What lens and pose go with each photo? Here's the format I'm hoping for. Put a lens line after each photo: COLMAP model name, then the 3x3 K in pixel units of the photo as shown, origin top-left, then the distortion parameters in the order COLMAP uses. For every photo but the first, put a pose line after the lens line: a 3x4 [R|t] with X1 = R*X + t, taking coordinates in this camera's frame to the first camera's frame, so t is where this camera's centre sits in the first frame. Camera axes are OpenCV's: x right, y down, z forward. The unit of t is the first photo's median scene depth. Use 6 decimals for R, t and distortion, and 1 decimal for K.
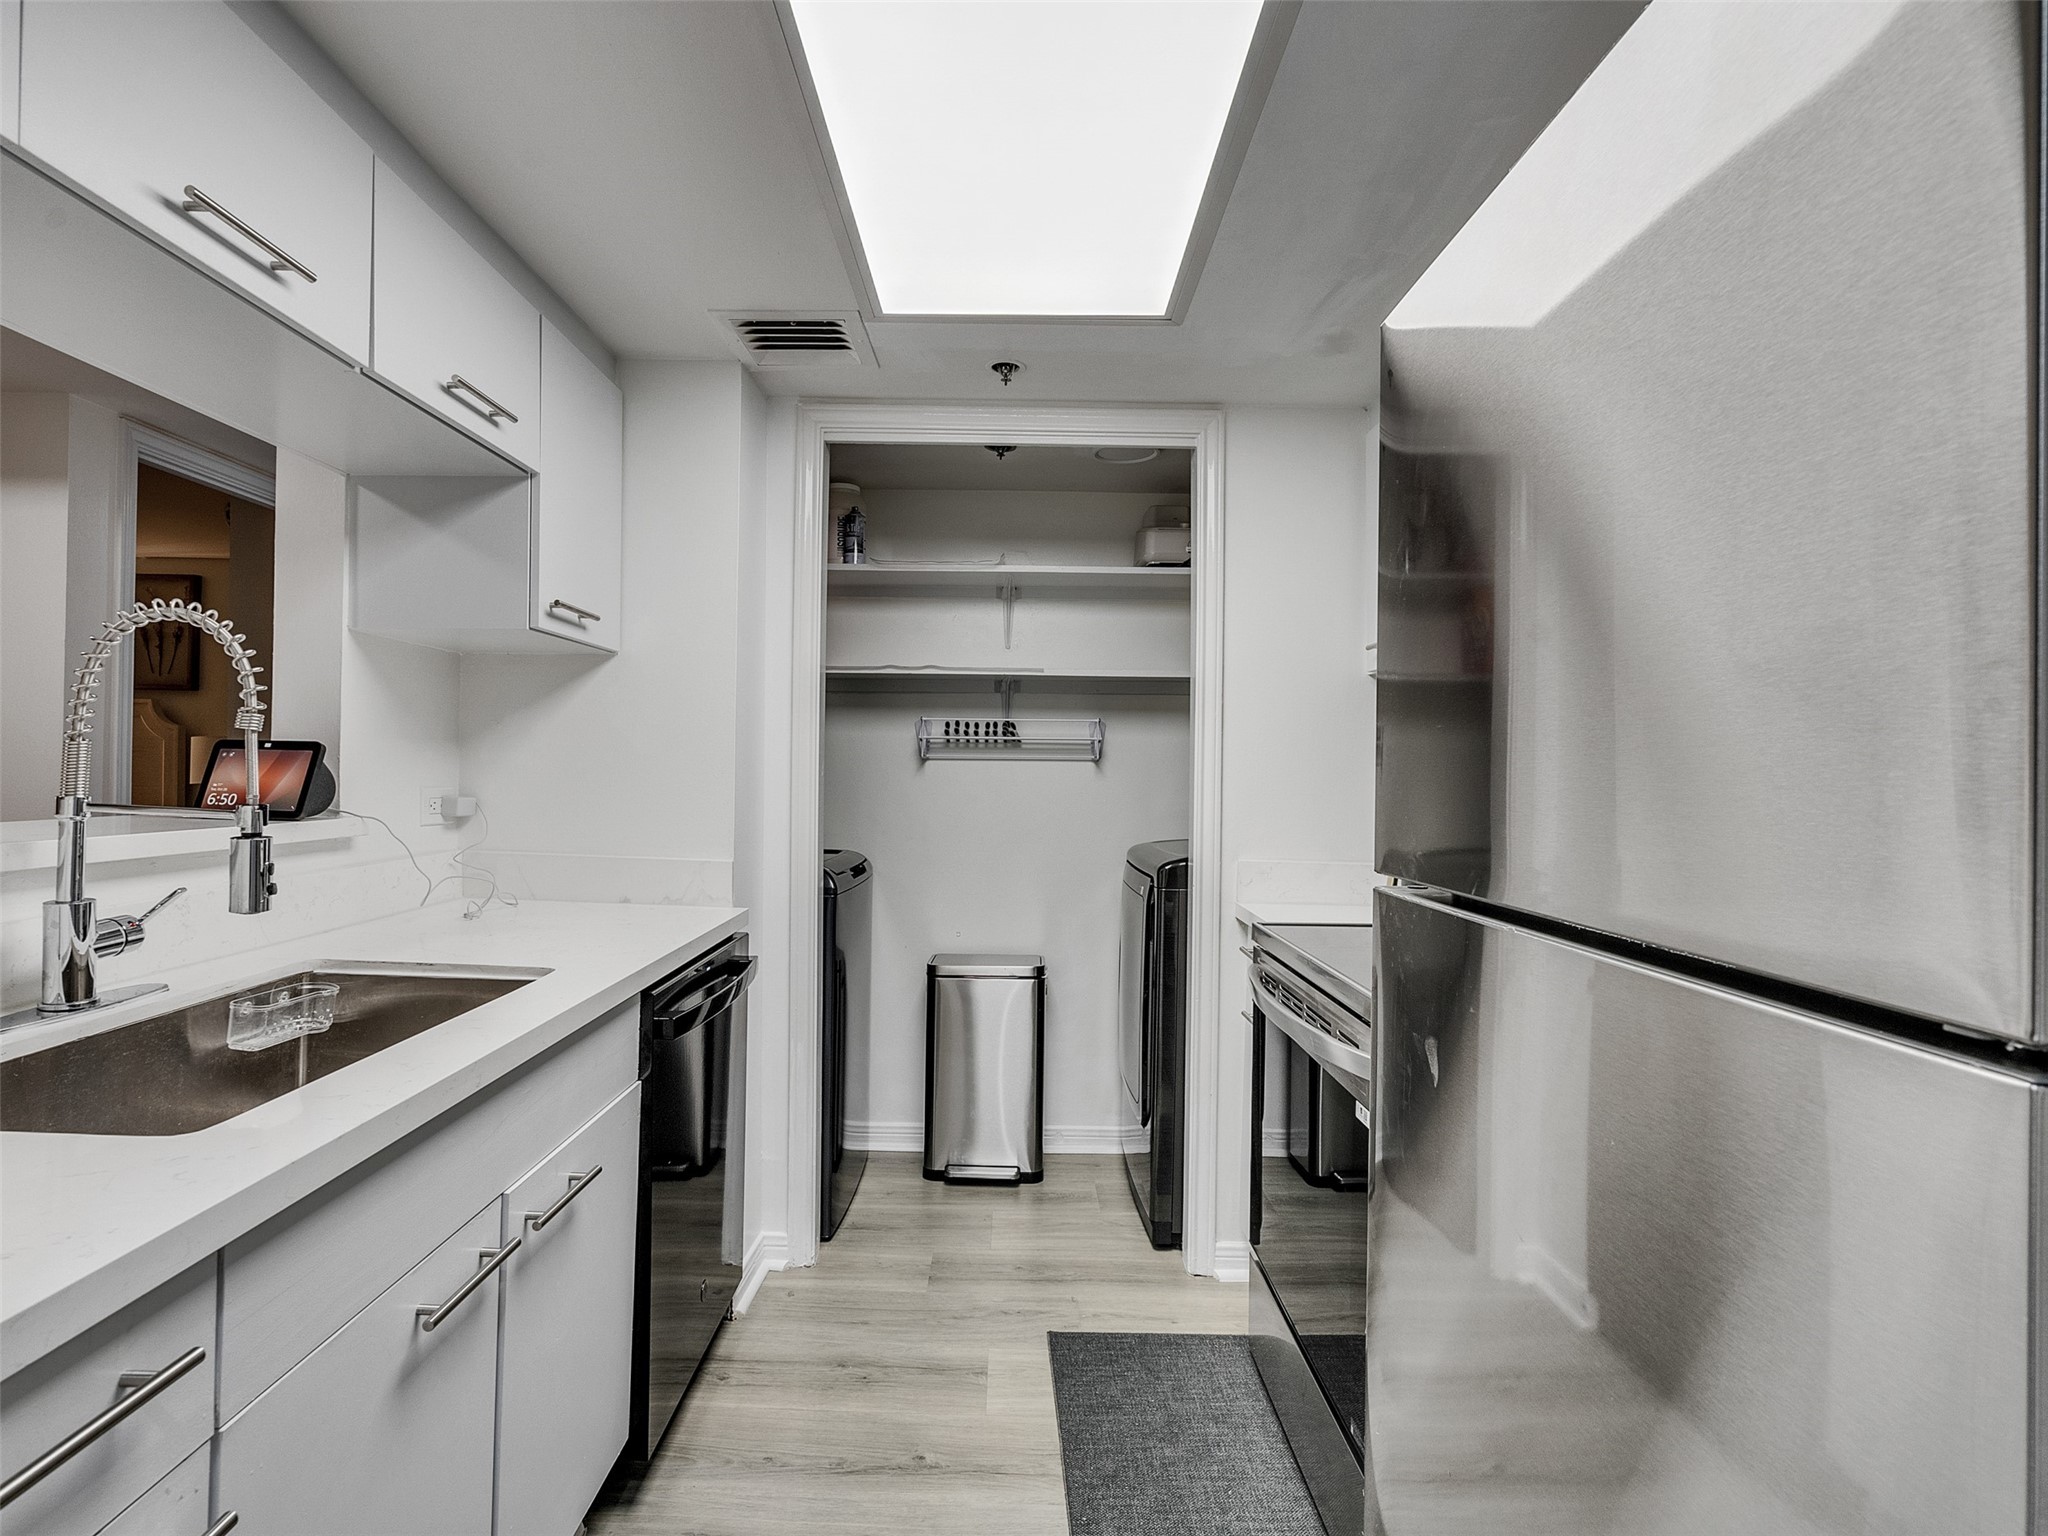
lens RADIAL K [[1043.5, 0, 1005.6], [0, 1043.5, 761.7], [0, 0, 1]] dist [-0.009214, 0.008033]
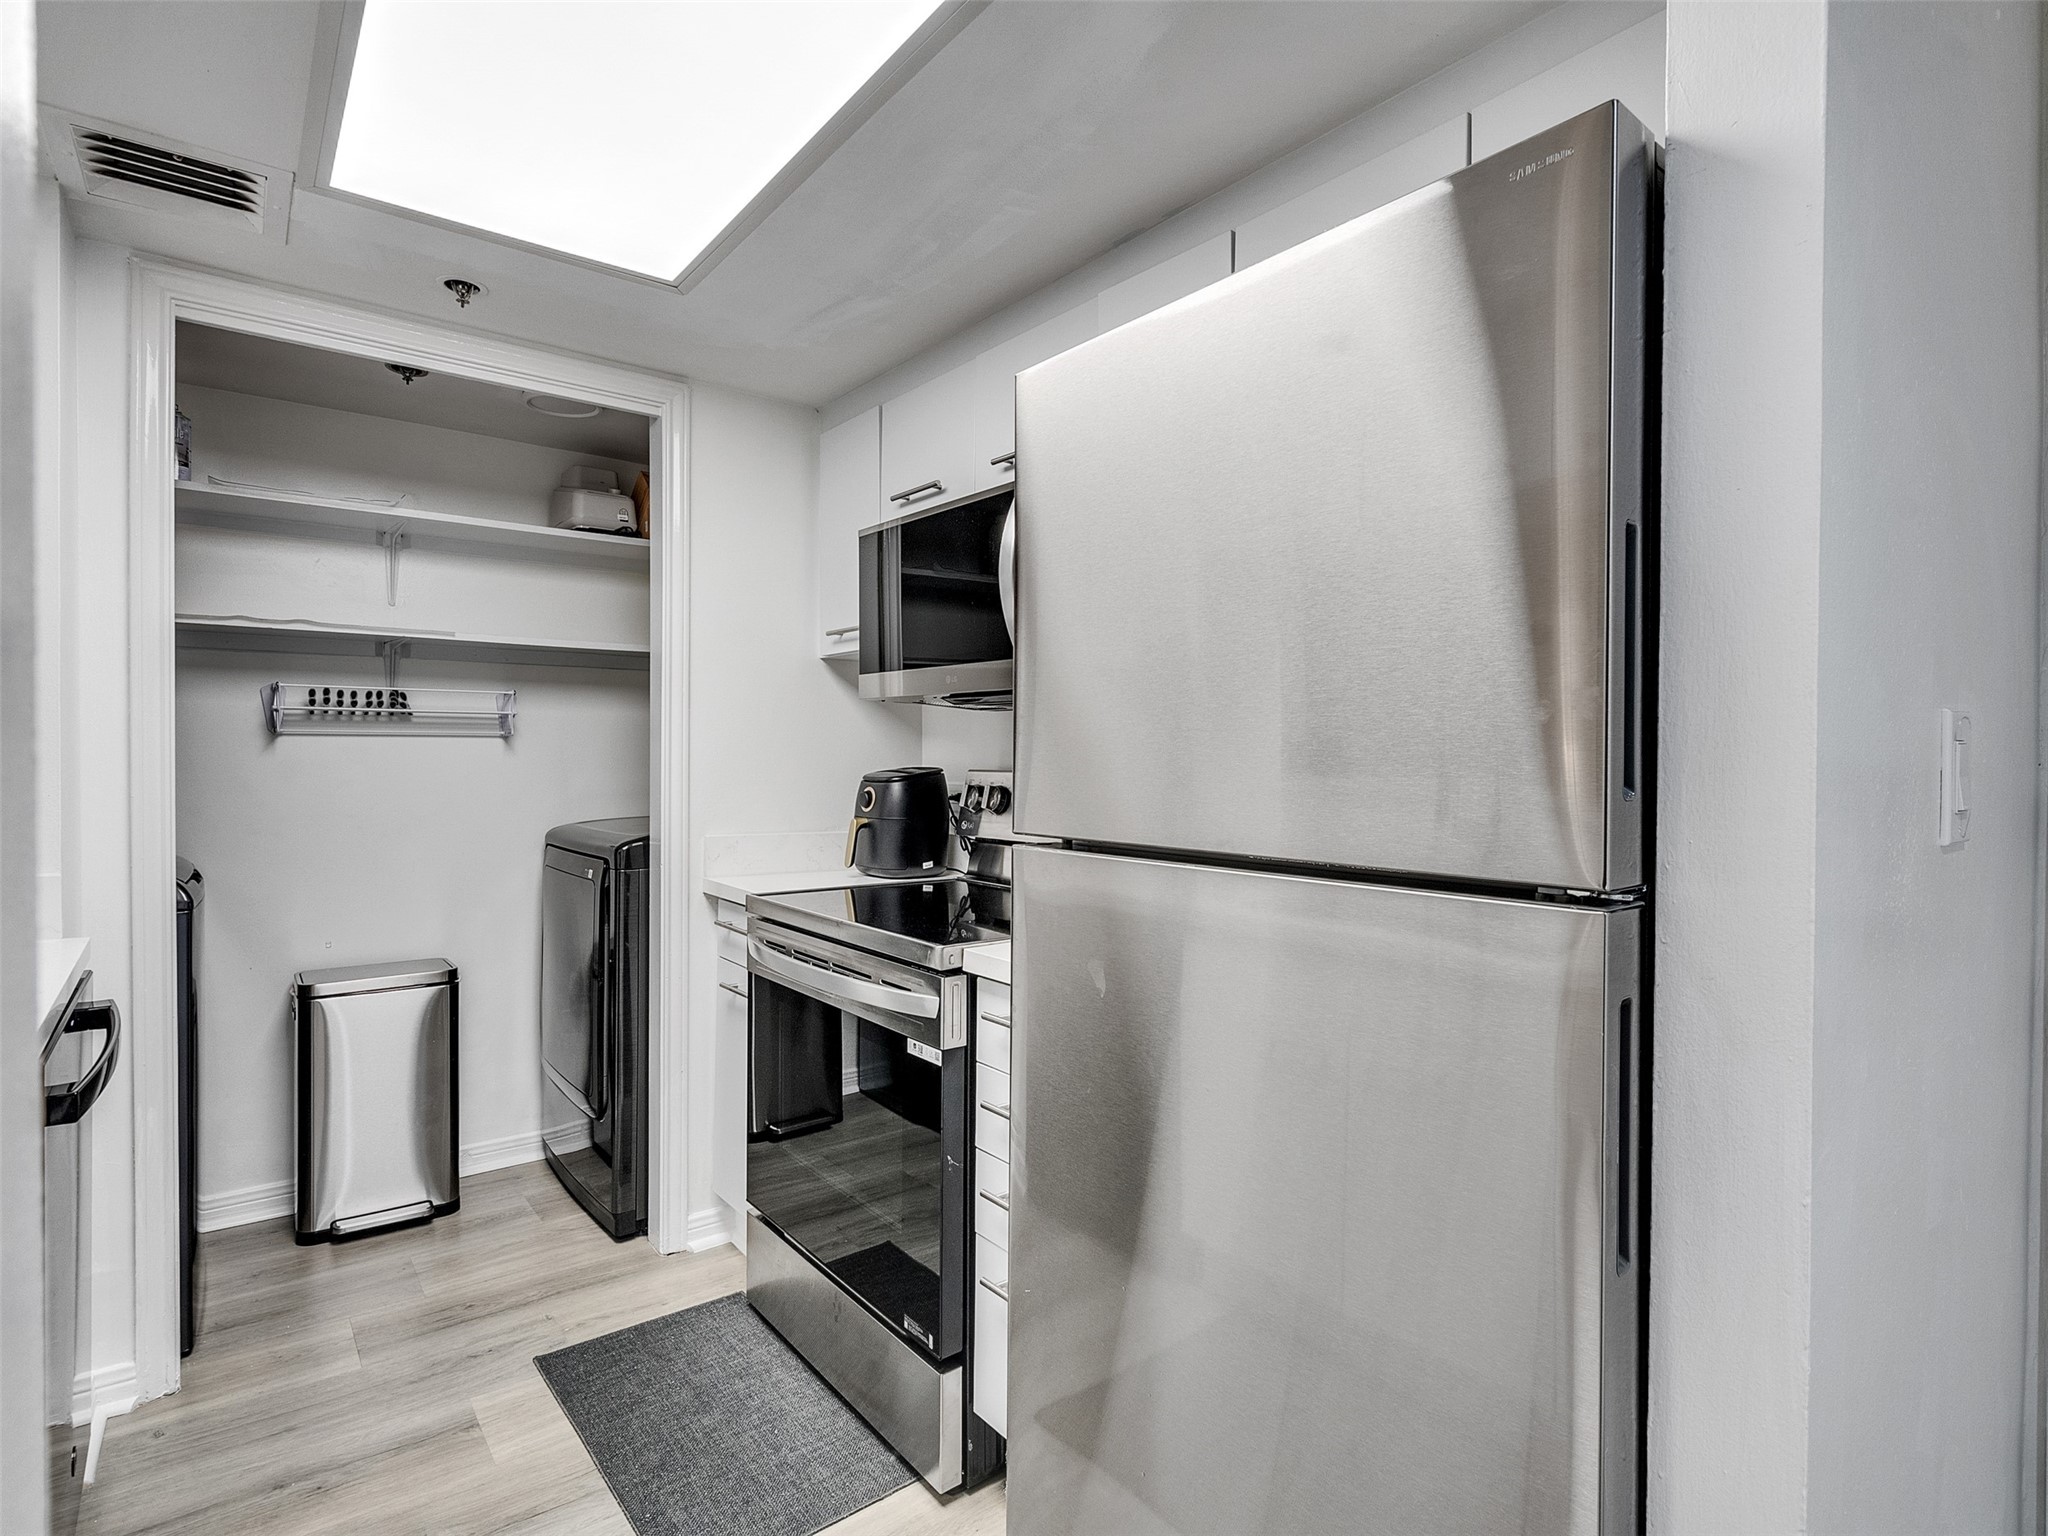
lens RADIAL K [[1042.5, 0, 1003.5], [0, 1042.5, 761.3], [0, 0, 1]] dist [-0.005987, 0.001243]
pose [[0.790834, -0.012134, 0.611911, -0.183643], [-0.002384, 0.999735, 0.022905, -0.002122], [-0.612026, -0.019573, 0.790595, 0.028865]]
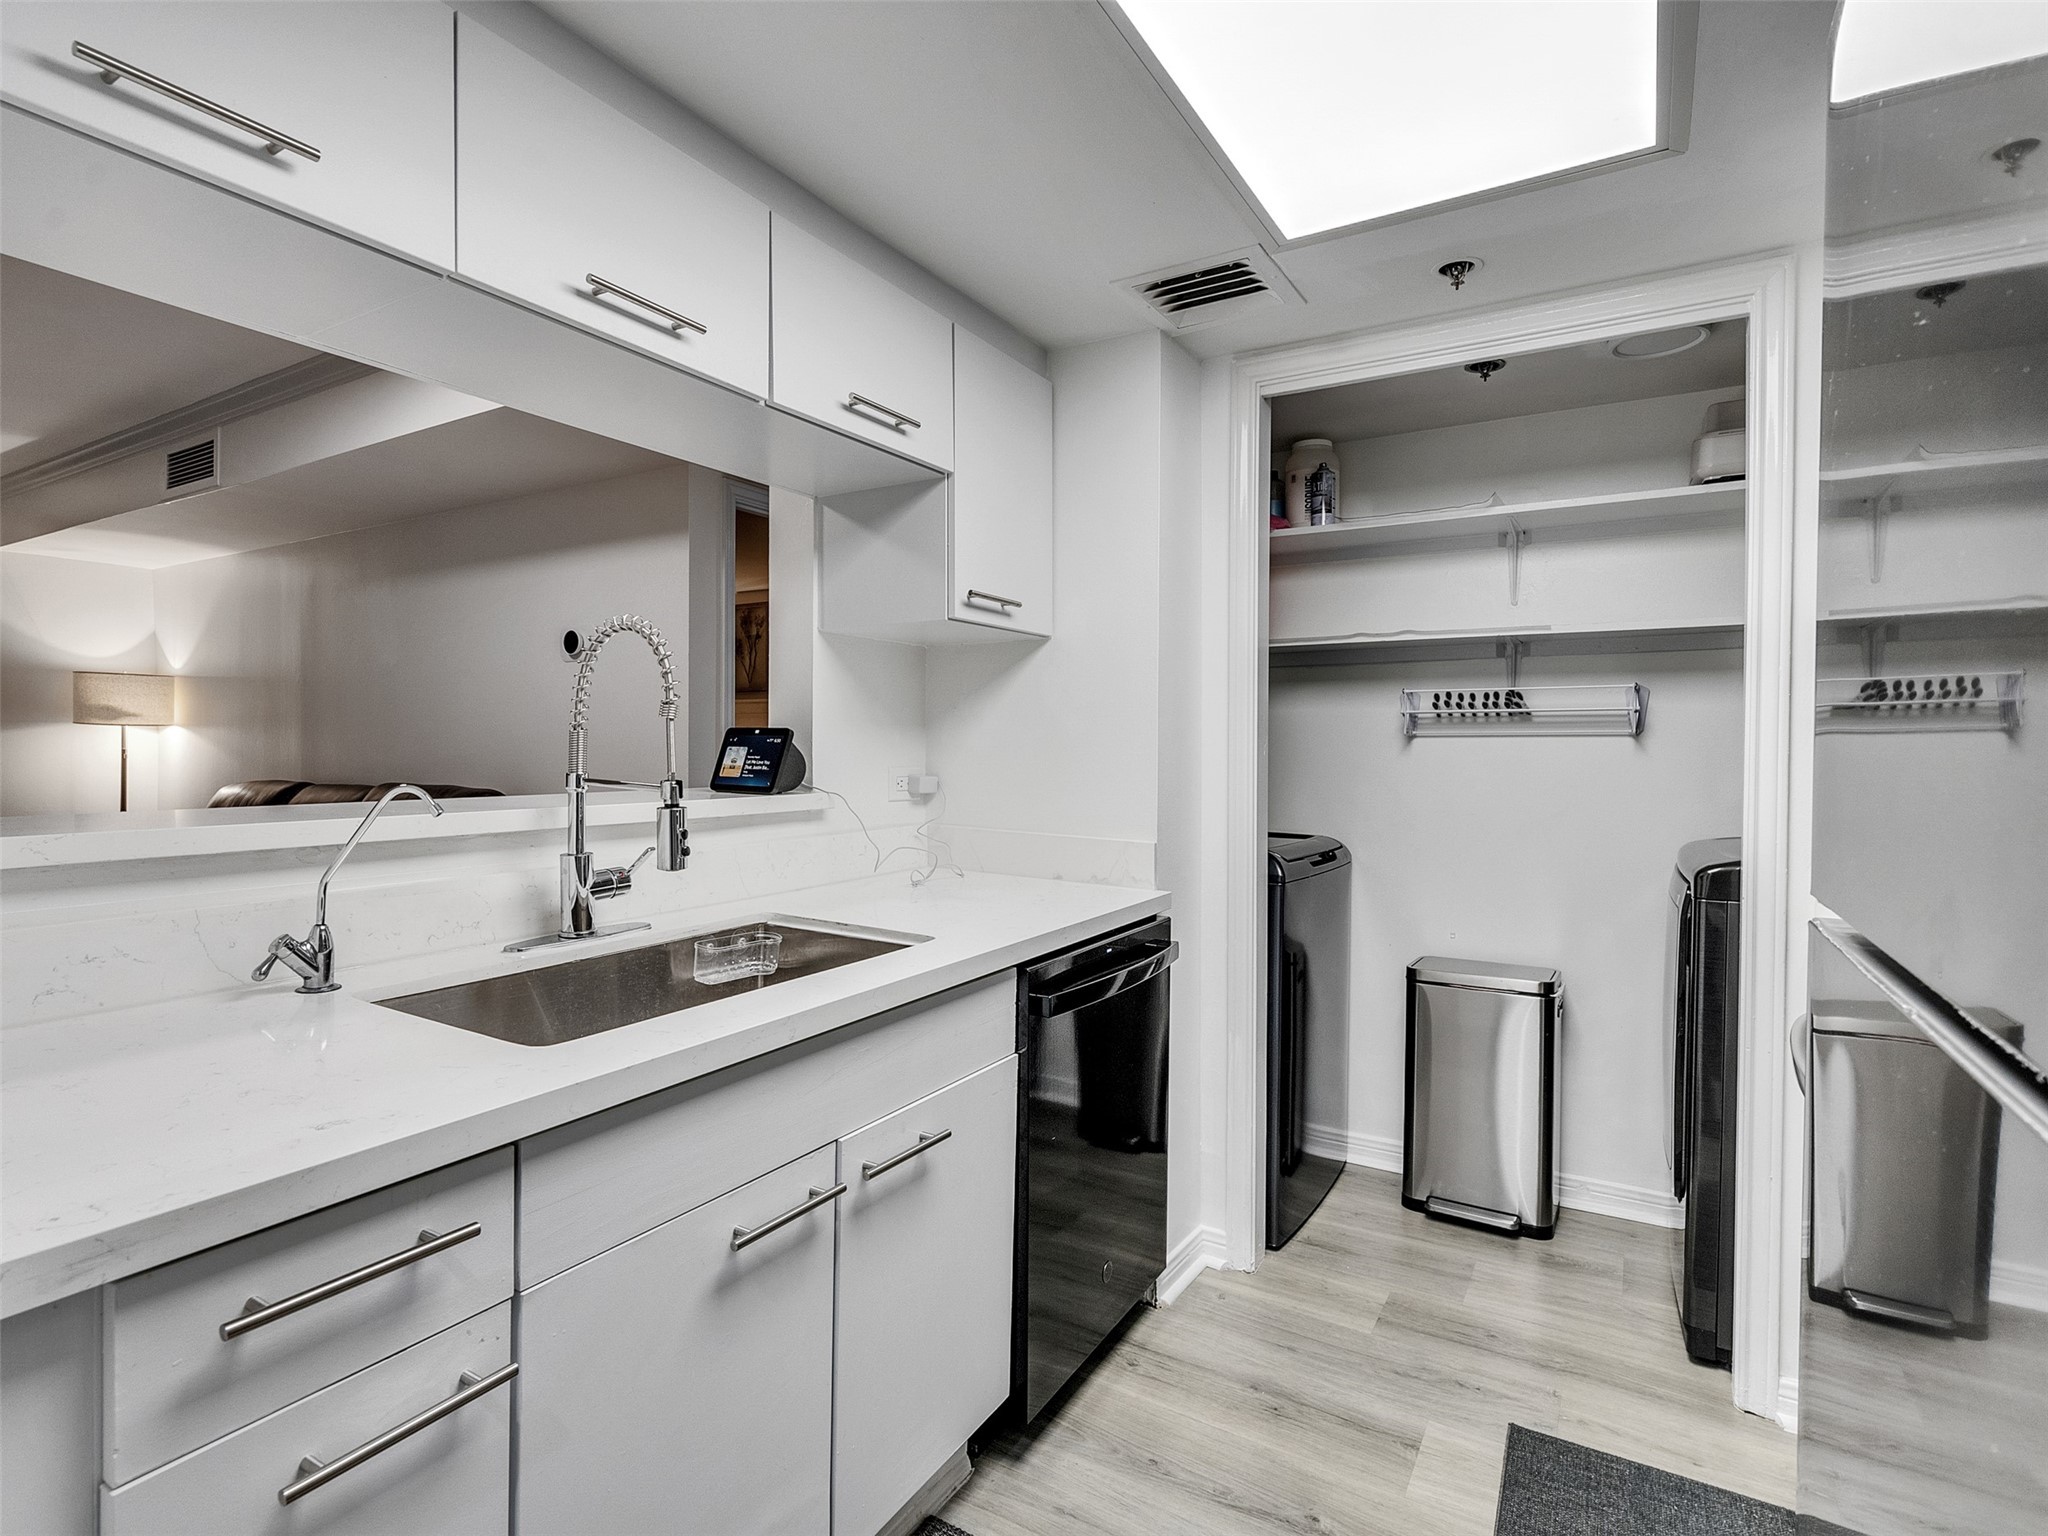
lens RADIAL K [[1043.5, 0, 1005.6], [0, 1043.5, 761.7], [0, 0, 1]] dist [-0.009214, 0.008033]
pose [[0.857178, -0.002292, -0.515016, 0.122849], [0.011236, 0.999835, 0.014251, 0.003562], [0.514898, -0.018003, 0.857062, 0.089598]]
